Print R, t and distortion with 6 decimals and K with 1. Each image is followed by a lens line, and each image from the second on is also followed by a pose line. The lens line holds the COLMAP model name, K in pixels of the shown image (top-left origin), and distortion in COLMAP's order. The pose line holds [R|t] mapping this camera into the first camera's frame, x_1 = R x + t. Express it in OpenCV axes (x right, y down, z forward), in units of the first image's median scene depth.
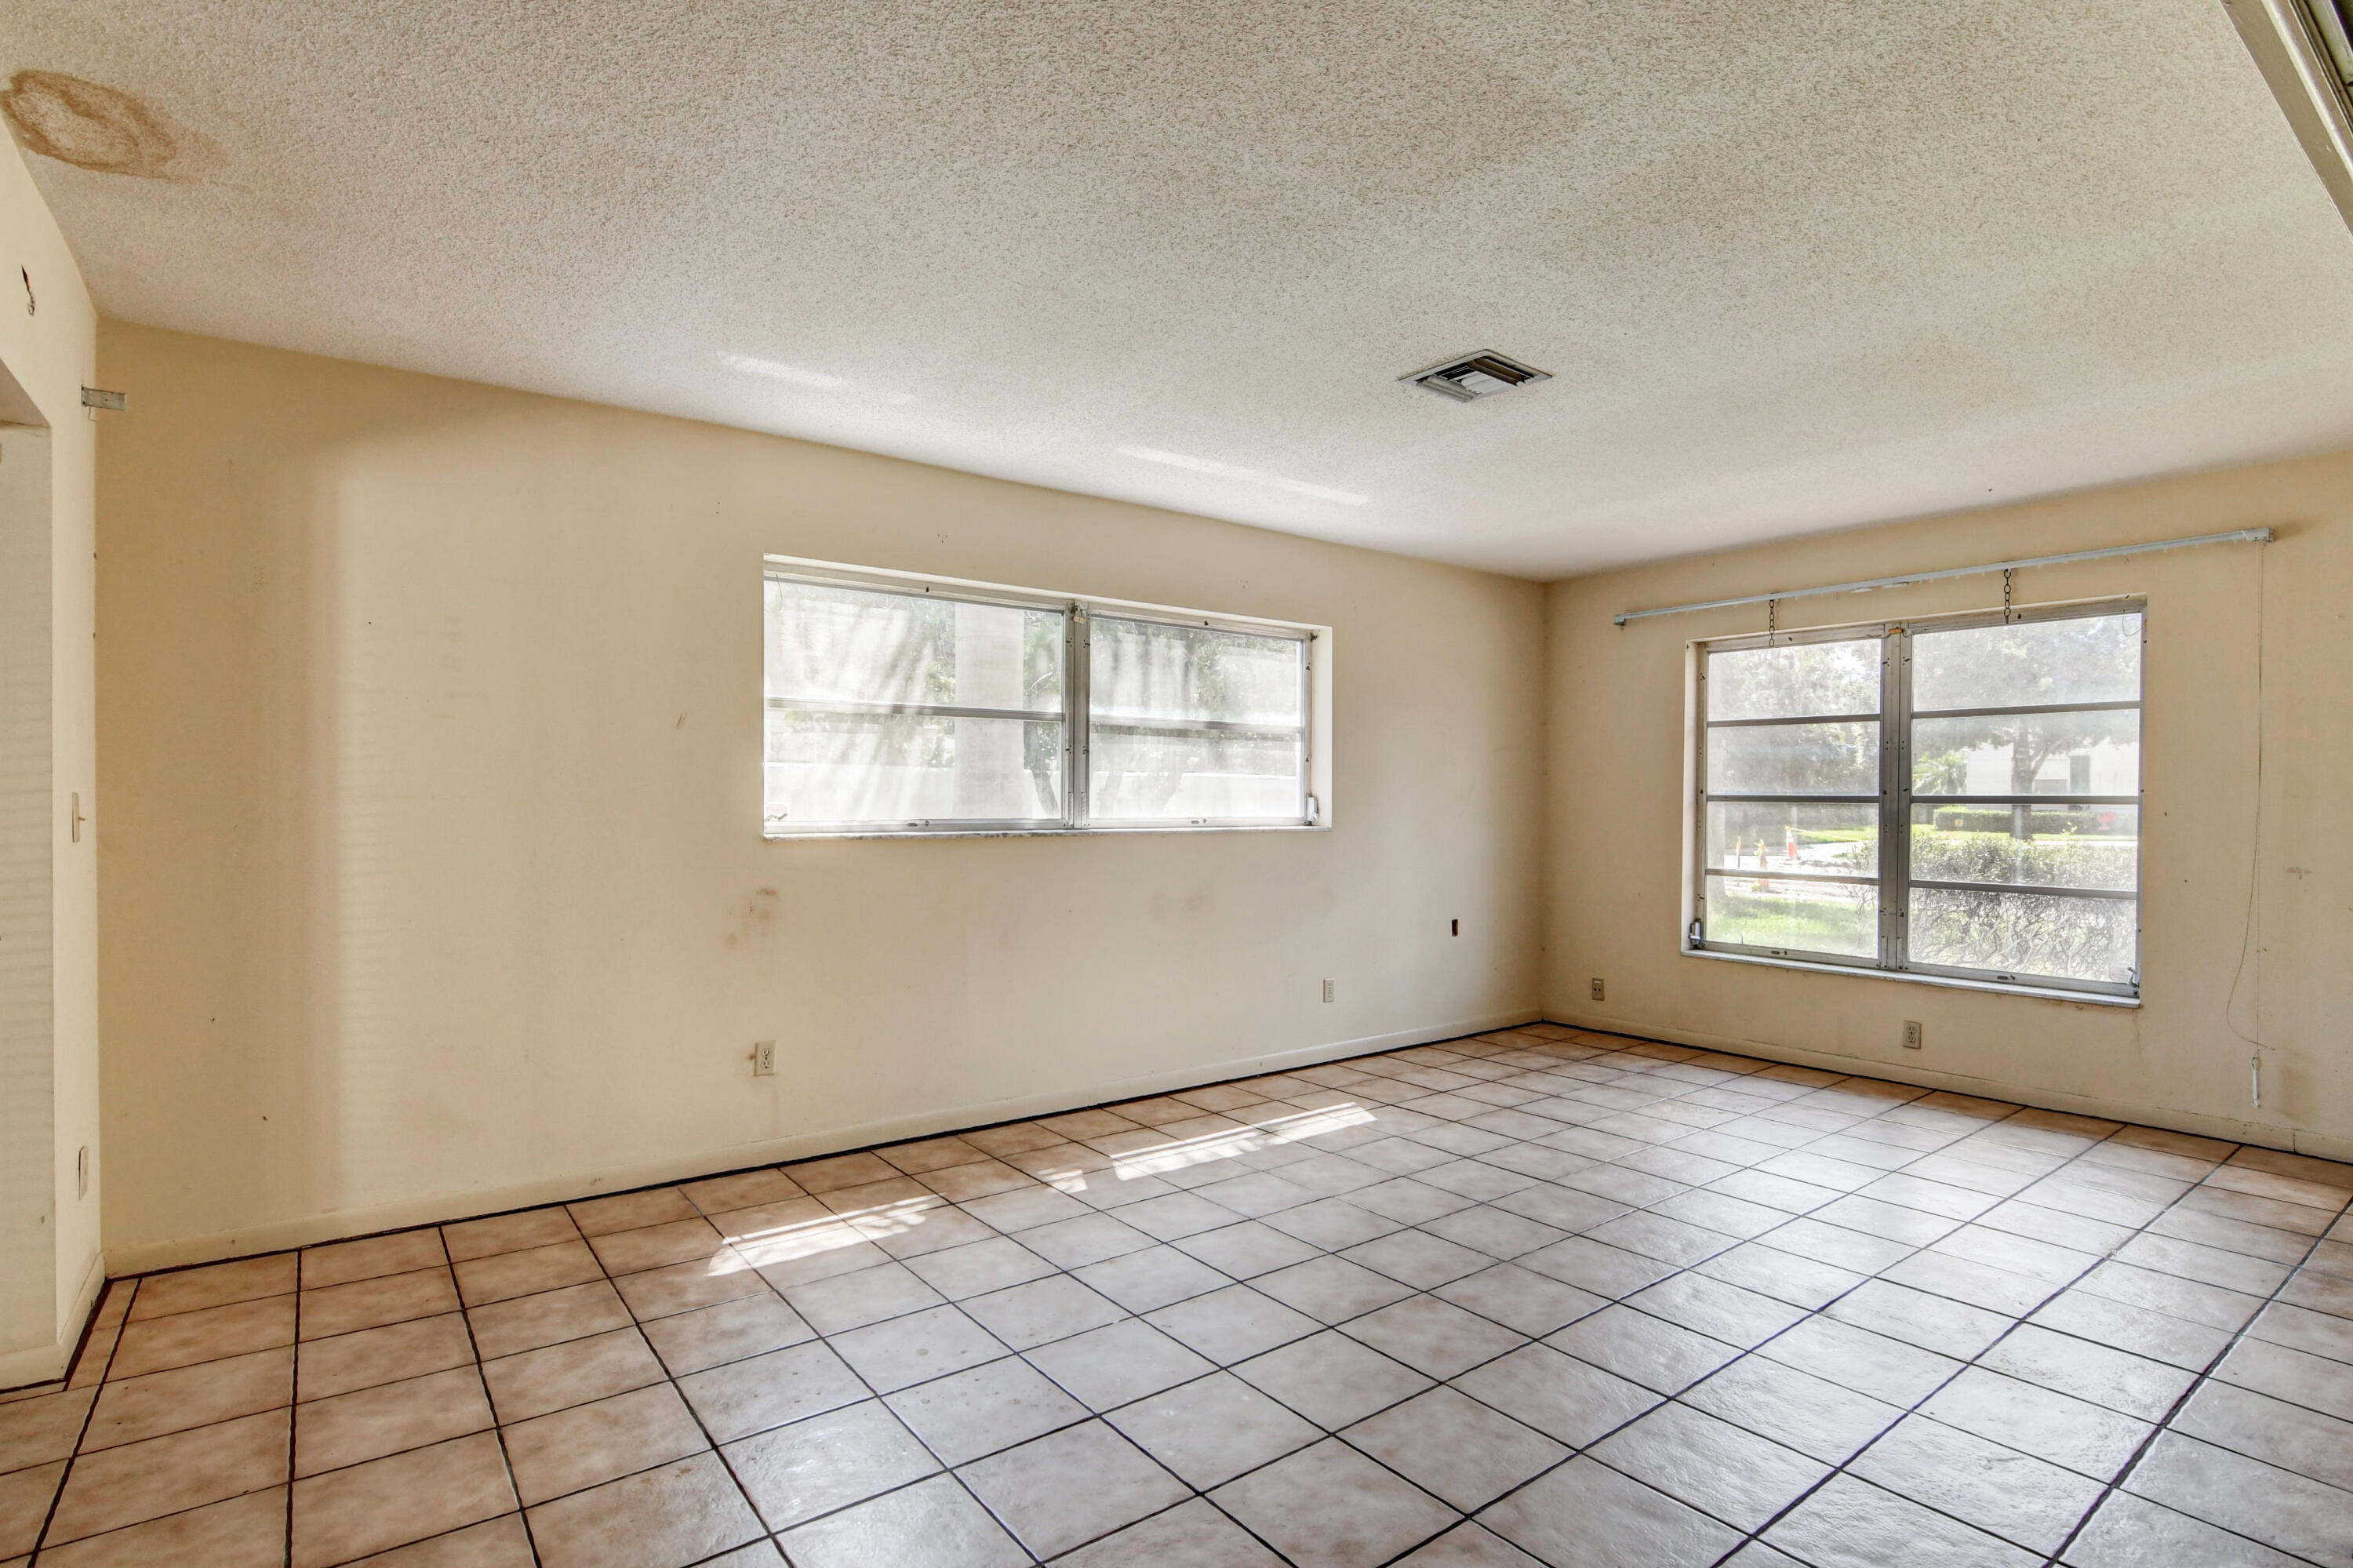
lens RADIAL K [[1162.5, 0, 1173.2], [0, 1162.5, 804.8], [0, 0, 1]] dist [-0.032259, 0.007701]
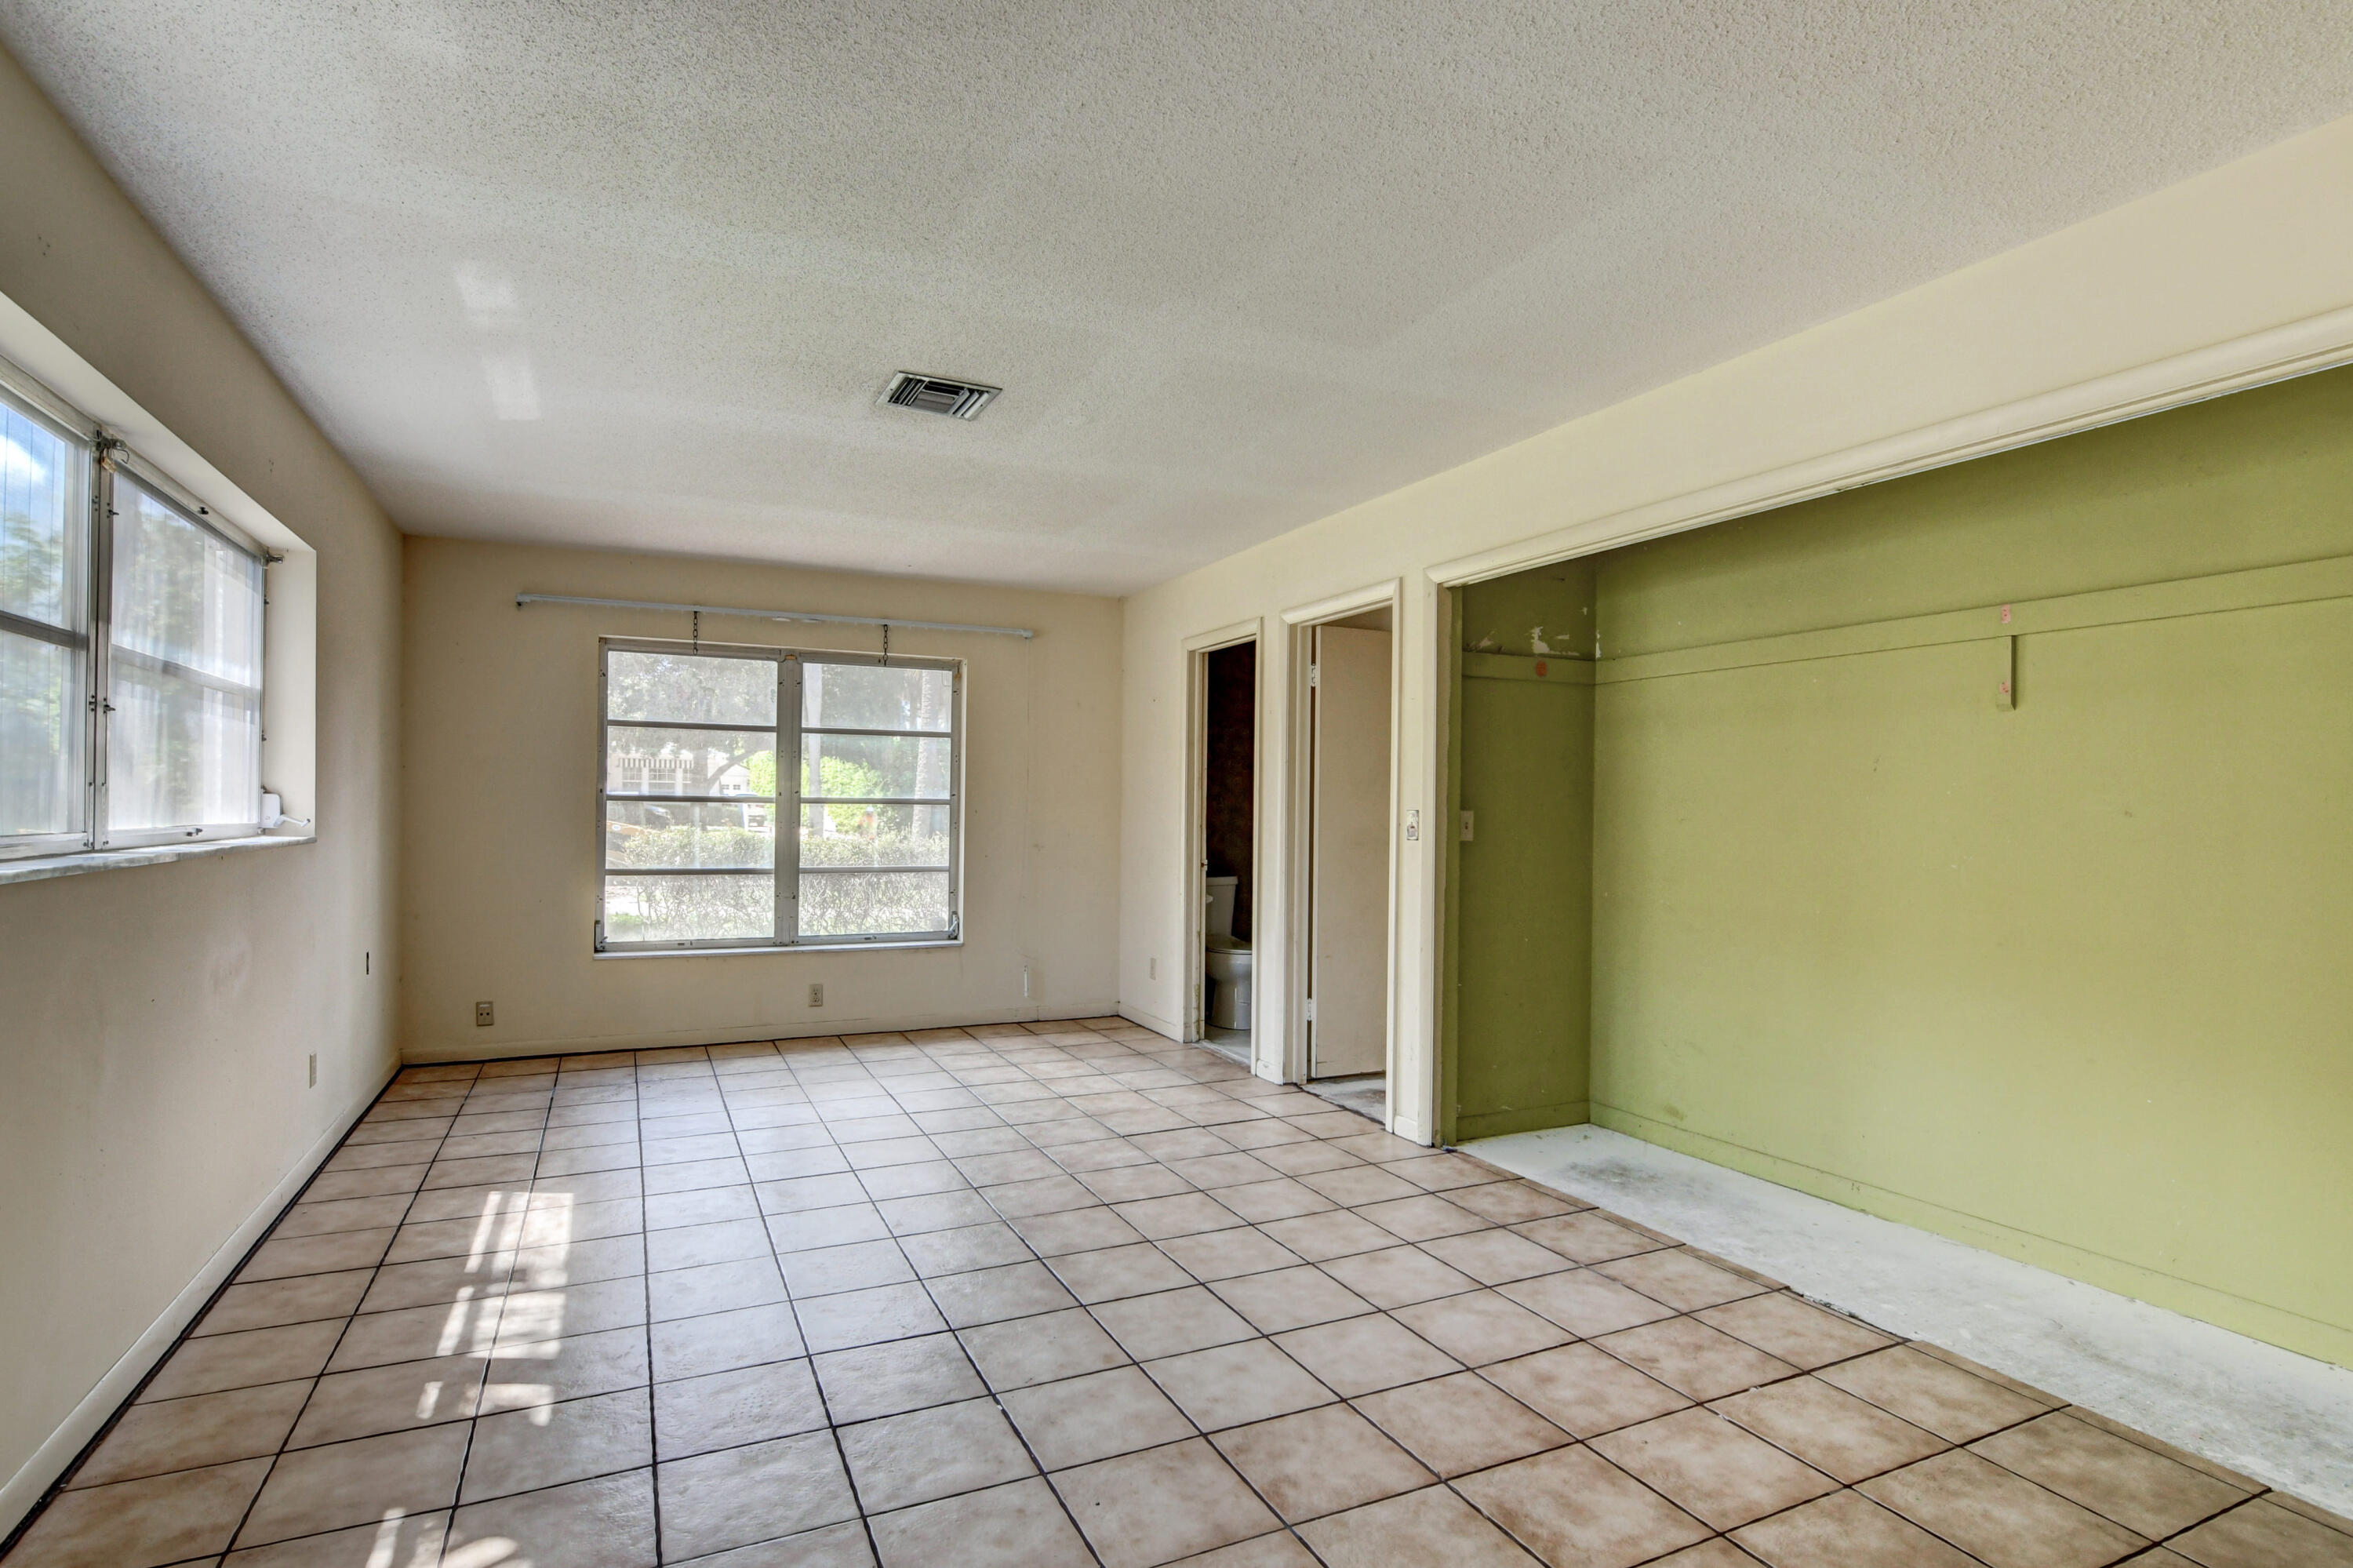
lens RADIAL K [[1162.5, 0, 1173.2], [0, 1162.5, 804.8], [0, 0, 1]] dist [-0.032259, 0.007701]
pose [[0.206208, -0.000776, 0.978508, -0.500978], [-0.002410, 0.999996, 0.001301, -0.002659], [-0.978505, -0.002626, 0.206206, 0.404135]]
